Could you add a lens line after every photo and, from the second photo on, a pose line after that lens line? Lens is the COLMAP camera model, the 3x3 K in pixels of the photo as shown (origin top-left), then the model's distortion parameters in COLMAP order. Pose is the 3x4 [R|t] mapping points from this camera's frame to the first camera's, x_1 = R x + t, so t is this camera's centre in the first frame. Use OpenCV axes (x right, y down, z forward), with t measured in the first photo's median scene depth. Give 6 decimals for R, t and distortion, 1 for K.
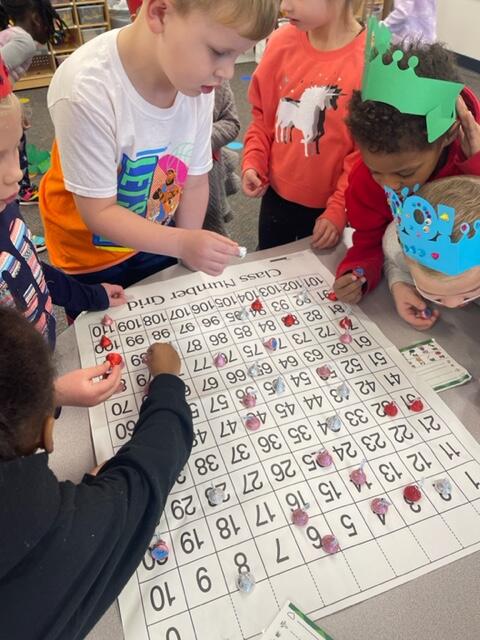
lens RADIAL K [[487.8, 0, 239.6], [0, 487.8, 320.1], [0, 0, 1]] dist [0.009852, -0.041422]
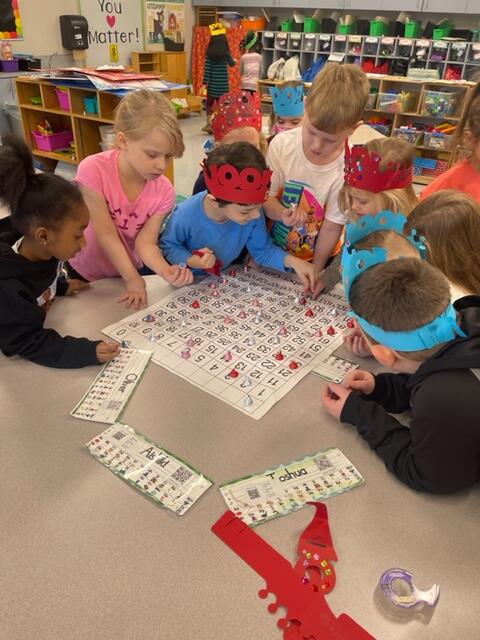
lens RADIAL K [[487.8, 0, 241.6], [0, 487.8, 320.7], [0, 0, 1]] dist [0.009852, -0.041422]
pose [[0.540498, 0.465457, -0.700865, 1.329297], [-0.587860, 0.804879, 0.081185, 0.022428], [0.601899, 0.368130, 0.708659, -0.309716]]
